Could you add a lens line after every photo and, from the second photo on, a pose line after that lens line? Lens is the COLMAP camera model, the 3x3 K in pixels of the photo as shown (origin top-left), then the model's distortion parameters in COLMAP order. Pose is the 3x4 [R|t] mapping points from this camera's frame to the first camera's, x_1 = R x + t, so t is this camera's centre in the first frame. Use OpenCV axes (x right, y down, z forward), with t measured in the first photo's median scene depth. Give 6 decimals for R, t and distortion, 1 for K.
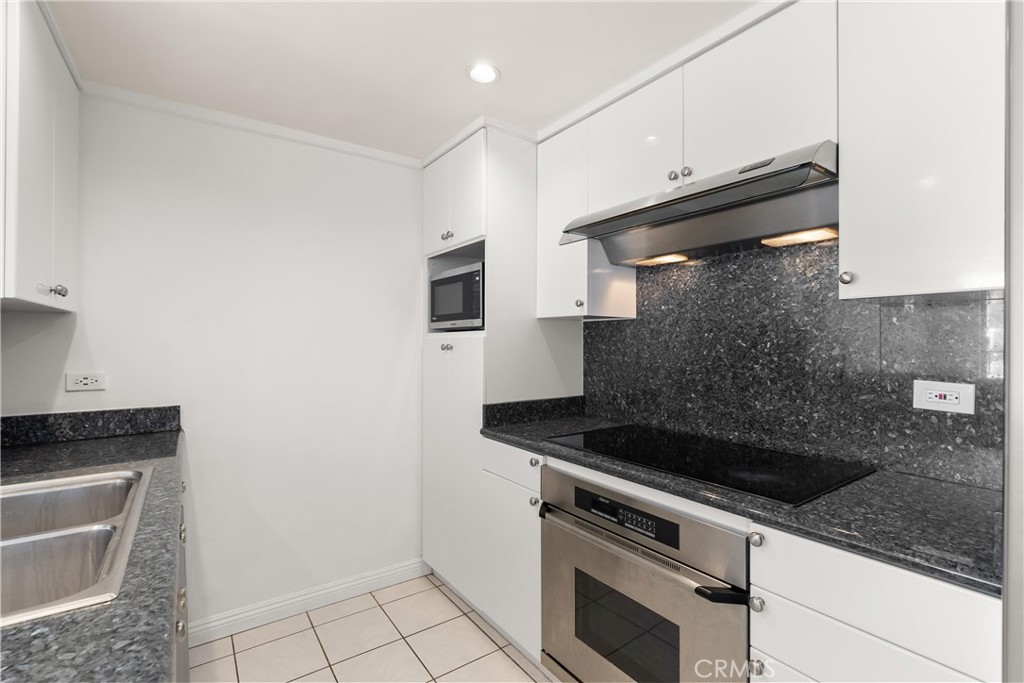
lens RADIAL K [[462.0, 0, 515.4], [0, 462.0, 337.6], [0, 0, 1]] dist [-0.000254, 0.000414]
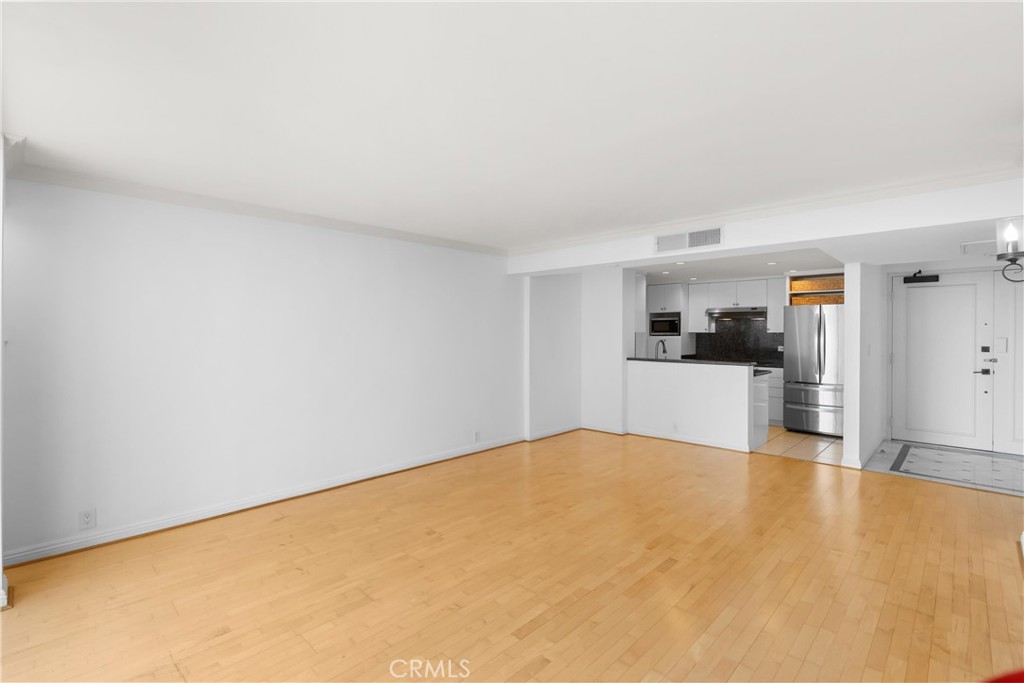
lens RADIAL K [[462.0, 0, 515.4], [0, 462.0, 337.6], [0, 0, 1]] dist [-0.000254, 0.000414]
pose [[0.984577, 0.005016, 0.174879, -2.908714], [-0.007169, 0.999906, 0.011679, -0.050165], [-0.174804, -0.012753, 0.984521, -3.538181]]
